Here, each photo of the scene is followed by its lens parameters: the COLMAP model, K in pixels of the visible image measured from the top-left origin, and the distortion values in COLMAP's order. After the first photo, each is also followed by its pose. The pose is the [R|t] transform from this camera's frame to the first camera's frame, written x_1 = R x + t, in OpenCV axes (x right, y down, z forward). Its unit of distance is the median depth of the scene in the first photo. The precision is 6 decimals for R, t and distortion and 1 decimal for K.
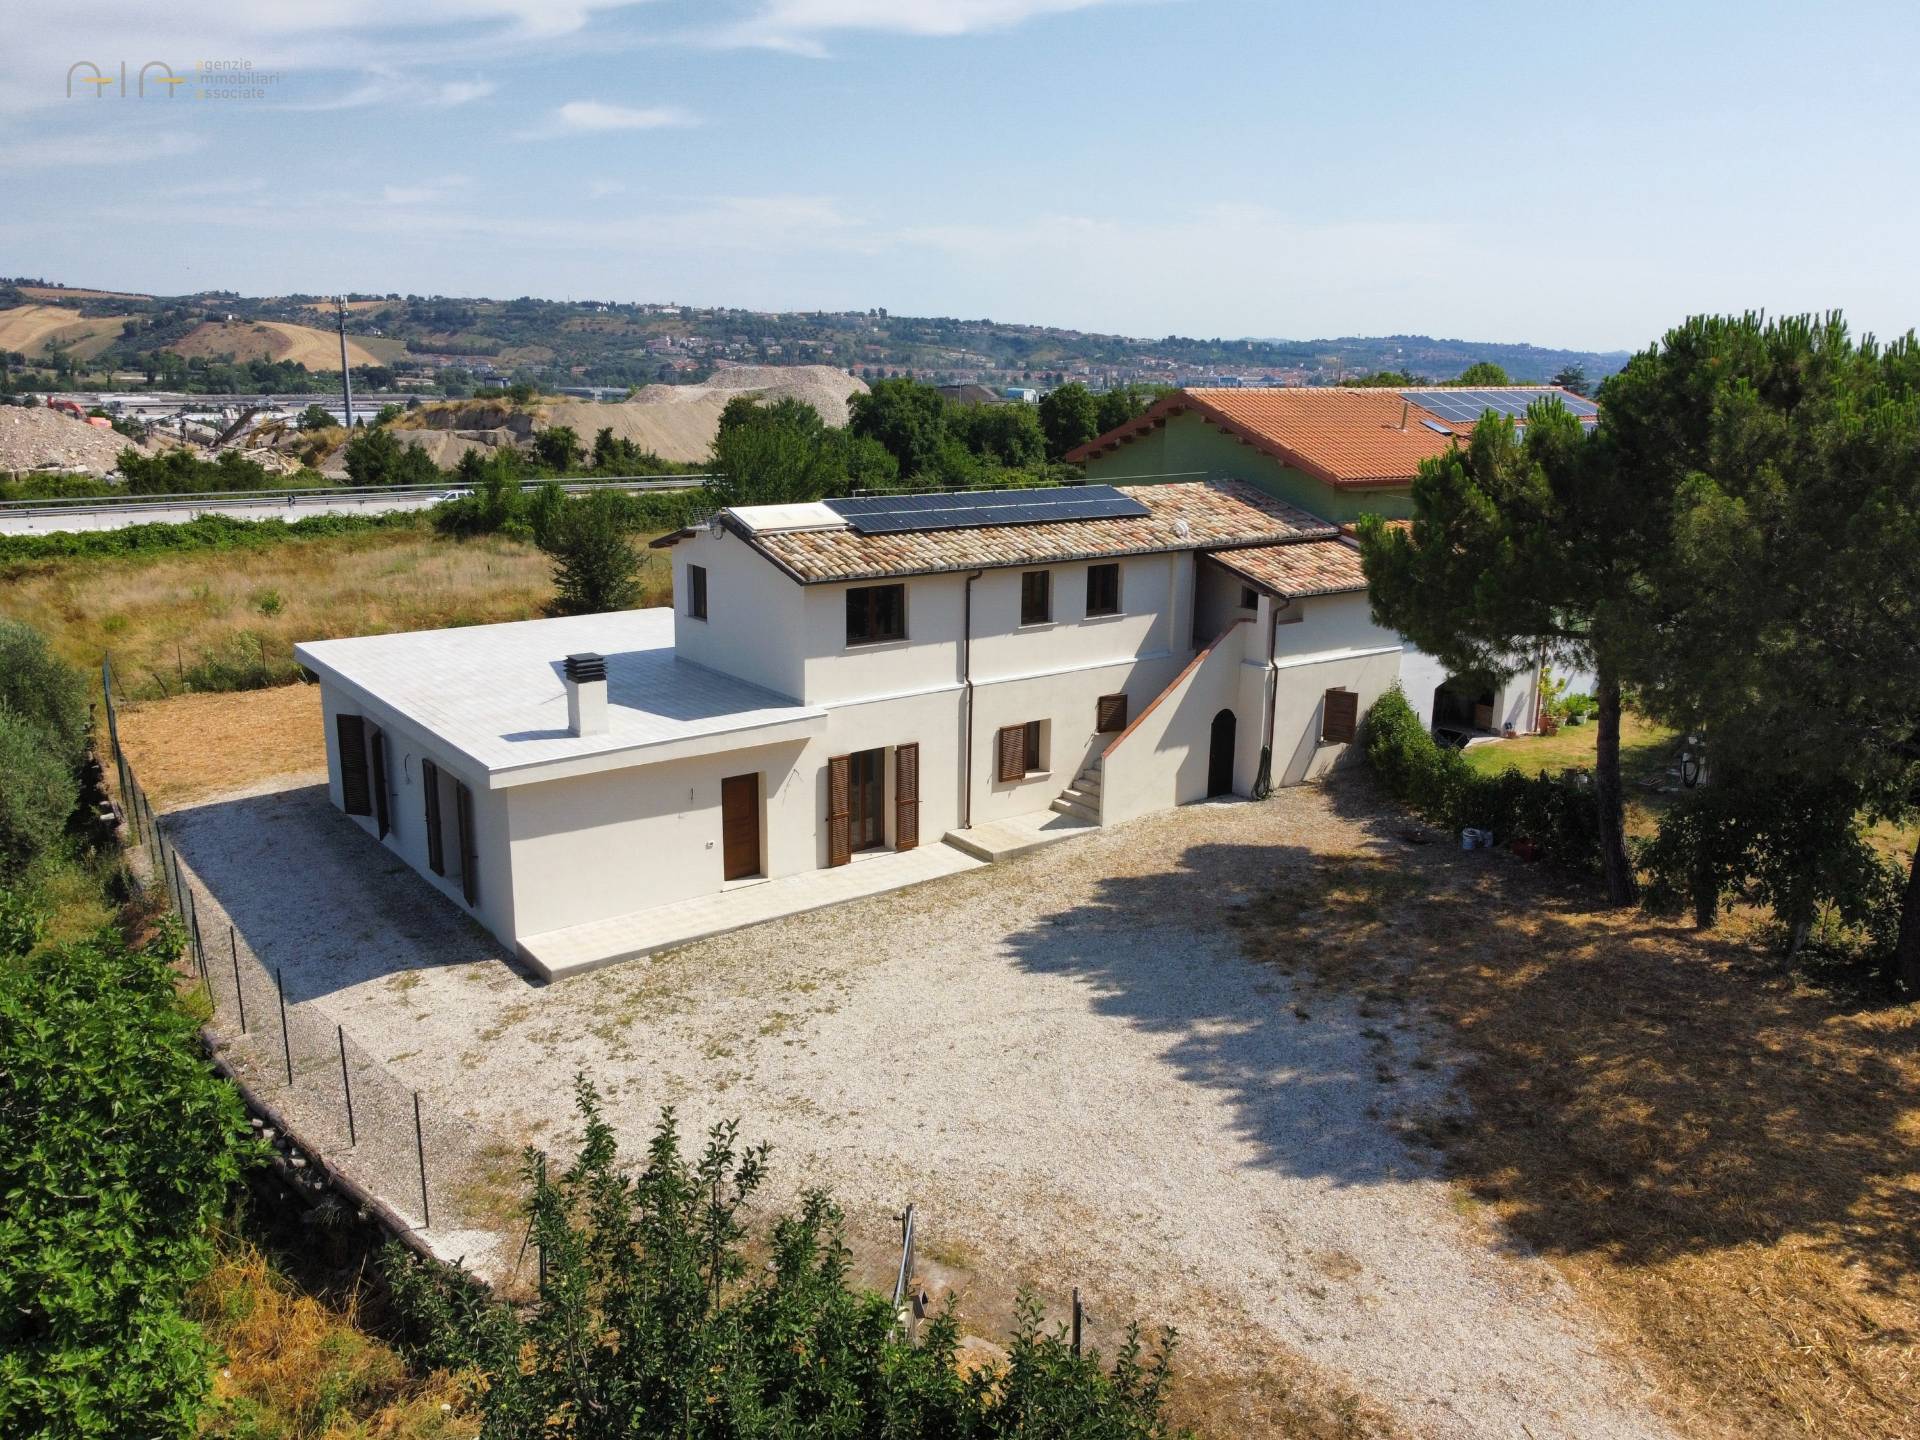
lens RADIAL K [[1453.0, 0, 960.0], [0, 1453.0, 720.0], [0, 0, 1]] dist [-0.002663, 0.005637]
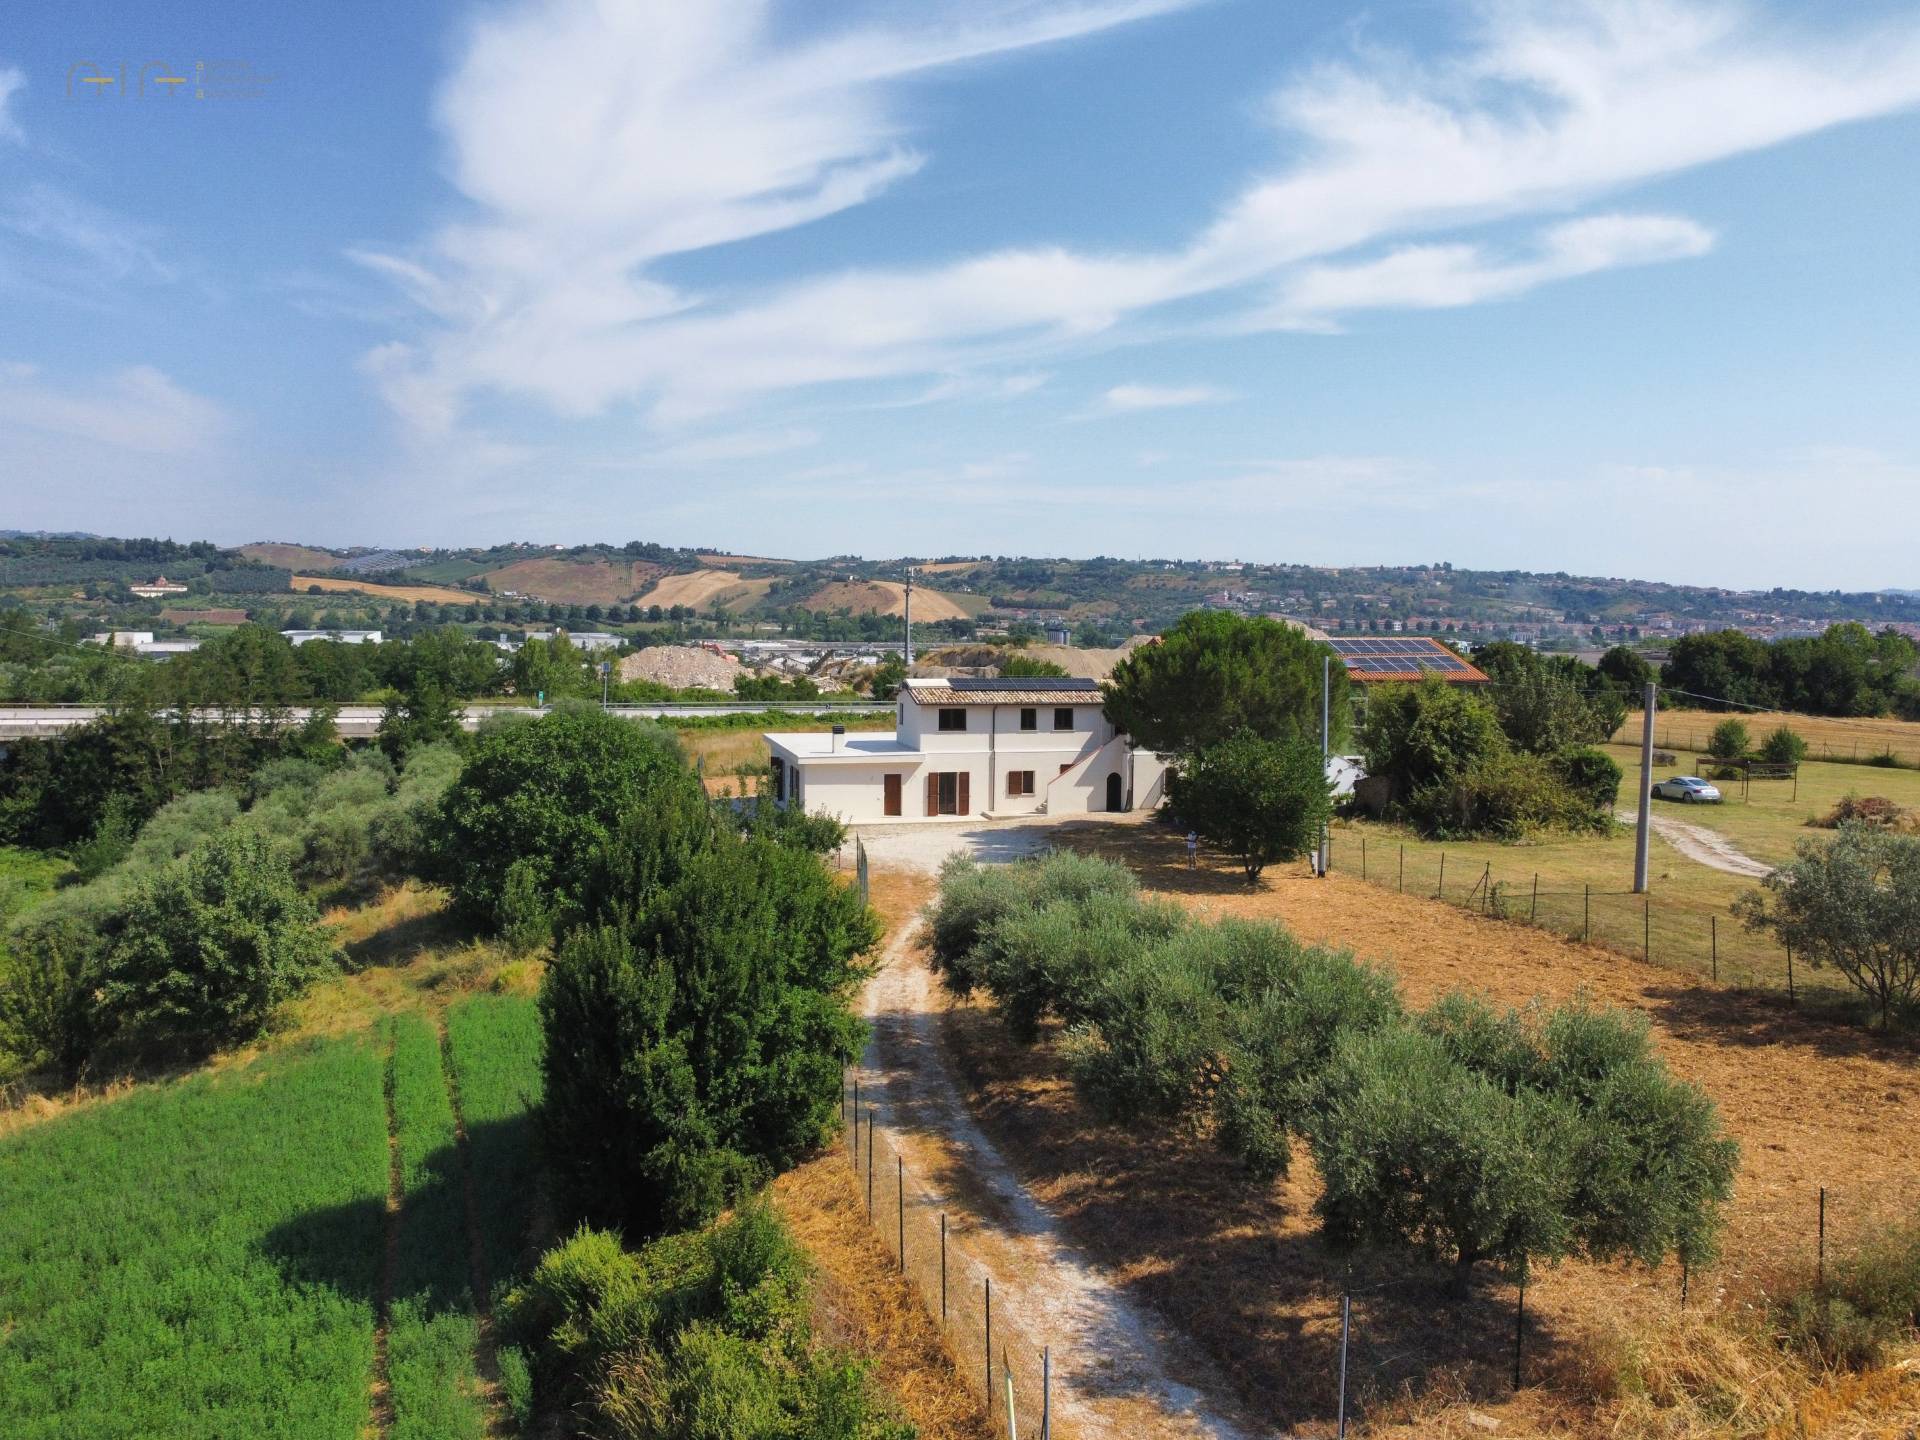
lens RADIAL K [[1458.5, 0, 960.0], [0, 1458.5, 720.0], [0, 0, 1]] dist [-0.001799, -0.005164]
pose [[0.928678, 0.027203, -0.369888, 0.769537], [-0.089279, 0.984378, -0.151757, 0.269988], [0.359981, 0.173956, 0.916599, -1.161703]]
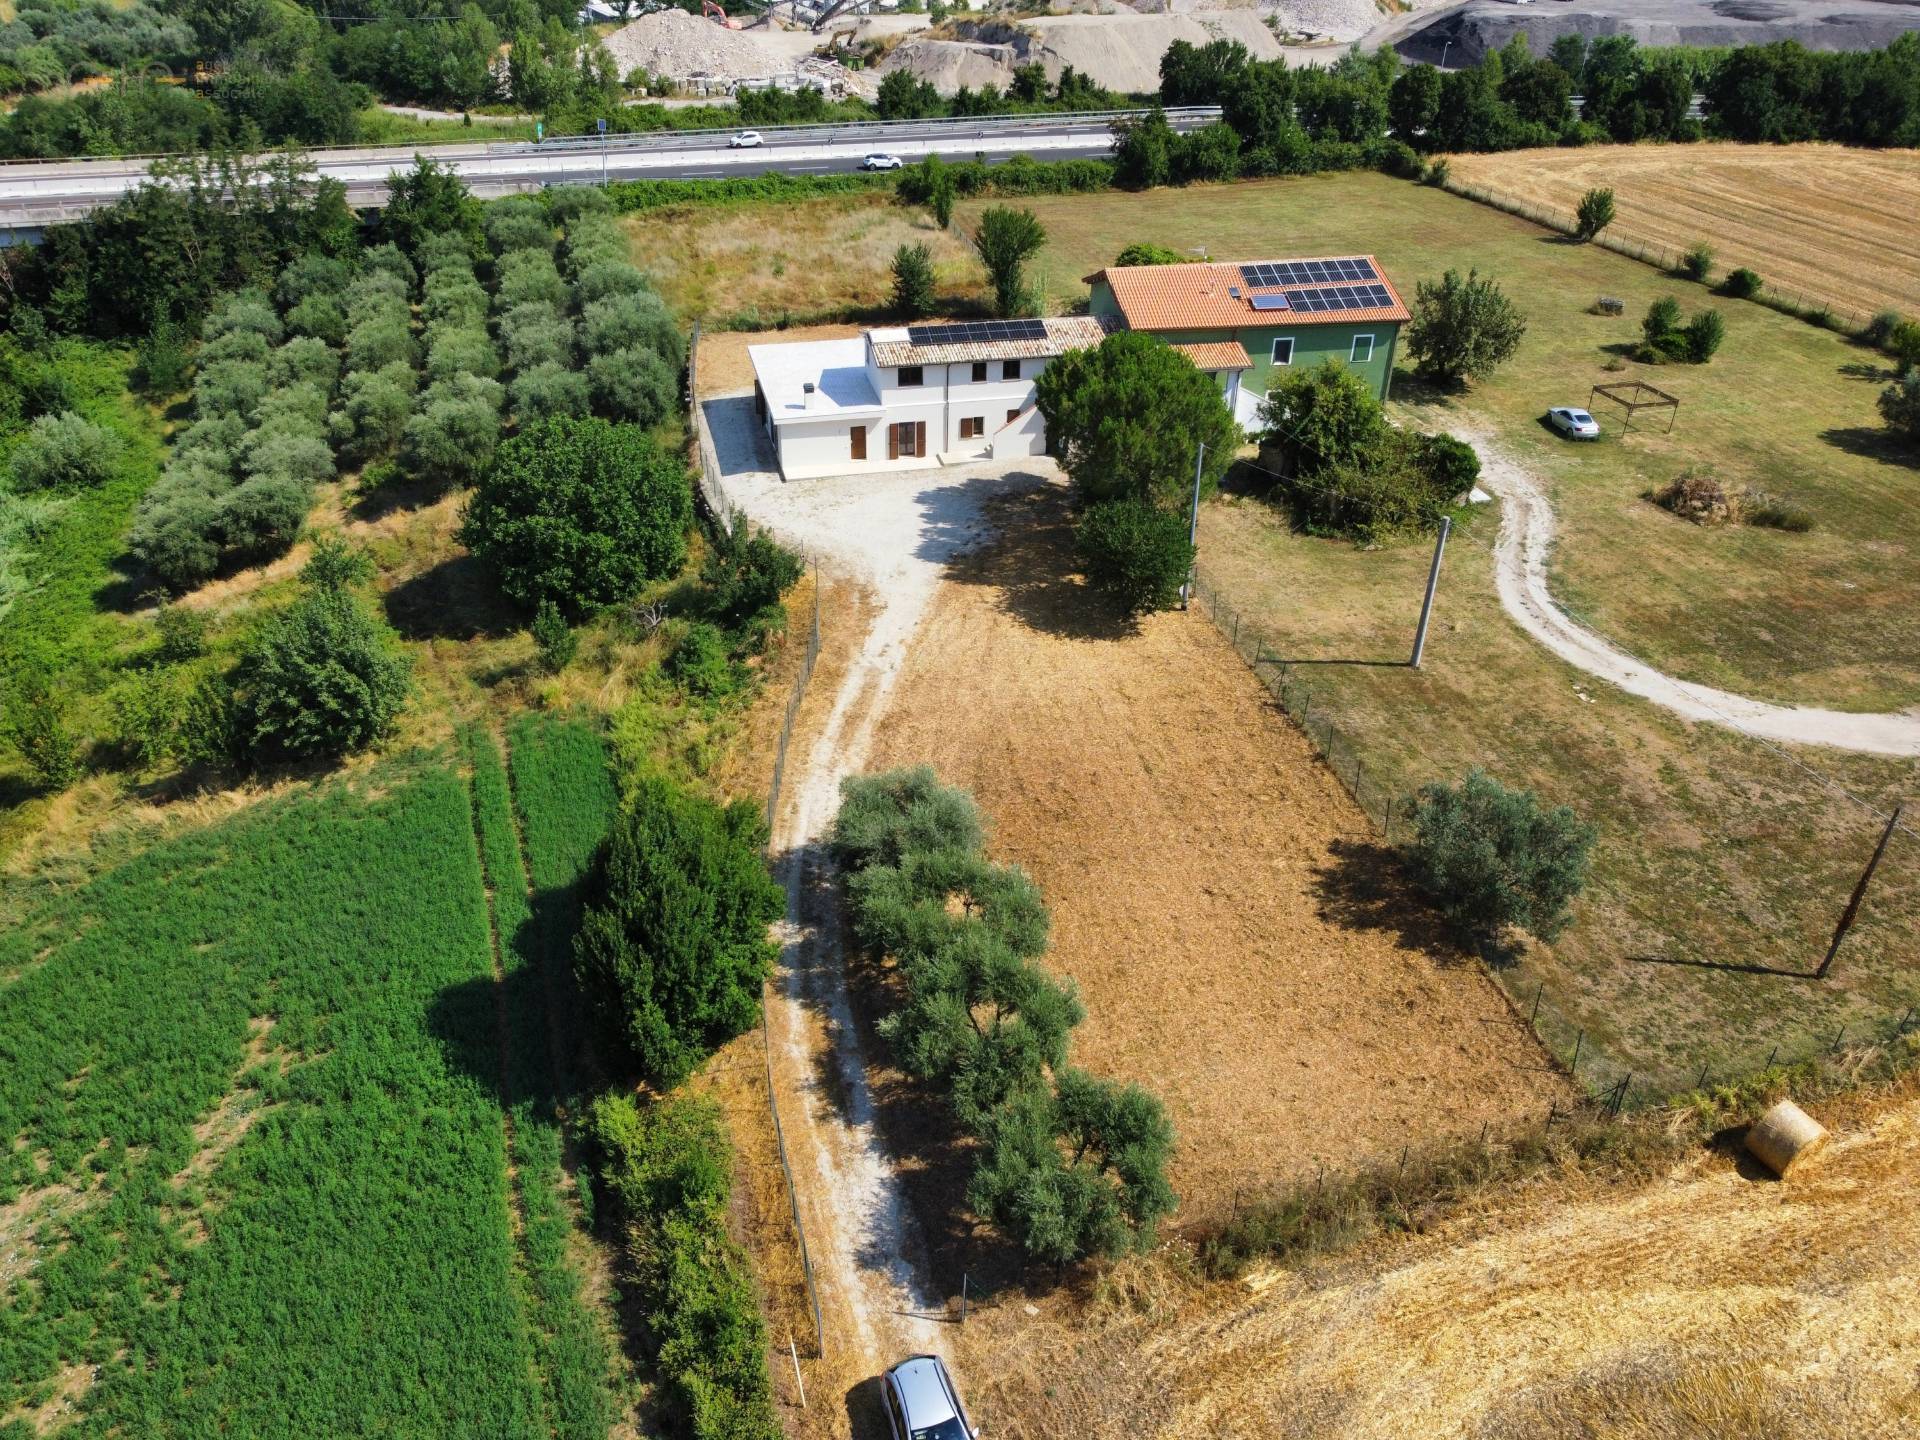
lens RADIAL K [[1453.8, 0, 962.7], [0, 1453.8, 721.0], [0, 0, 1]] dist [0.002473, -0.007426]
pose [[0.917020, 0.218954, -0.333367, 0.975347], [-0.100441, 0.935678, 0.338257, -0.353948], [0.385987, -0.276705, 0.880027, -1.444408]]
